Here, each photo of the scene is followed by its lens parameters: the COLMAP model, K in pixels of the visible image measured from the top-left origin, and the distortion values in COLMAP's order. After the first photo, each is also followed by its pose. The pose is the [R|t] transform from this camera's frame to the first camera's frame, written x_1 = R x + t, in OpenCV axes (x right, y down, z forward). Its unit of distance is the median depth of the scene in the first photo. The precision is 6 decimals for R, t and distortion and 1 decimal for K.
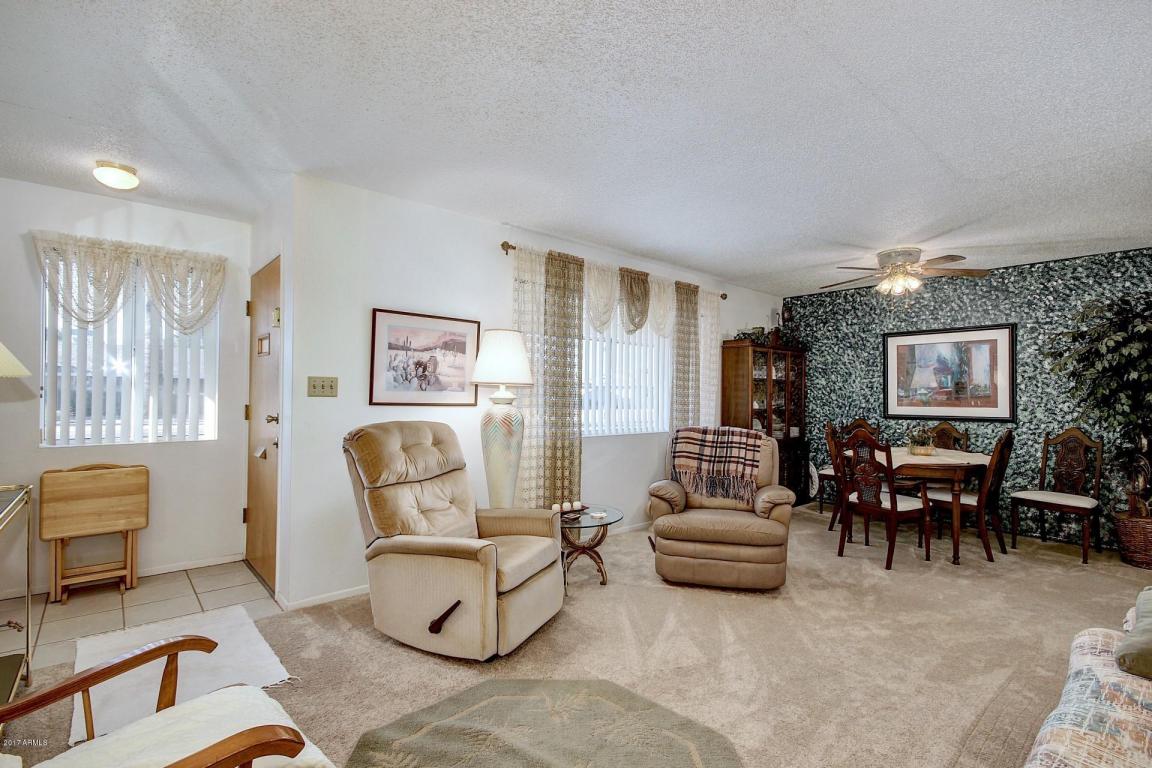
lens RADIAL K [[534.2, 0, 576.6], [0, 534.2, 391.6], [0, 0, 1]] dist [-0.002617, -0.008035]
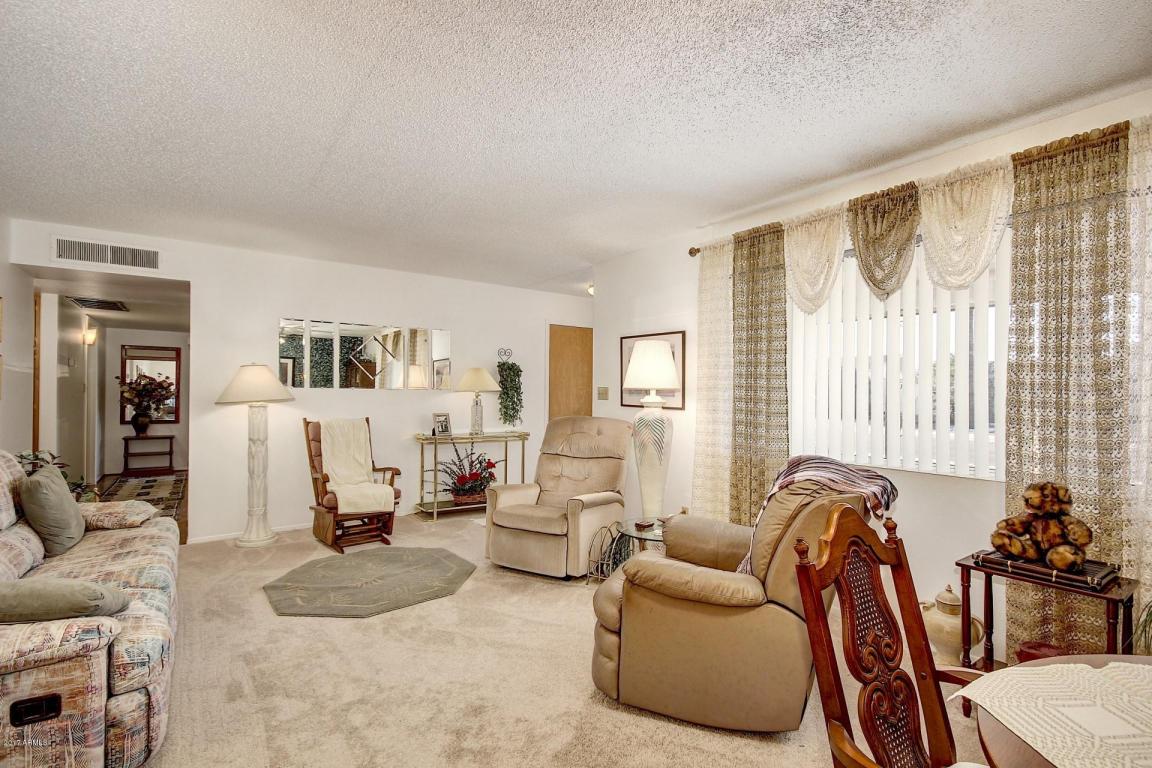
lens RADIAL K [[534.2, 0, 573.9], [0, 534.2, 388.1], [0, 0, 1]] dist [-0.002617, -0.008035]
pose [[-0.110626, -0.013292, -0.993773, 0.878651], [-0.004558, 0.999907, -0.012867, -0.002626], [0.993852, 0.003106, -0.110676, 0.881945]]
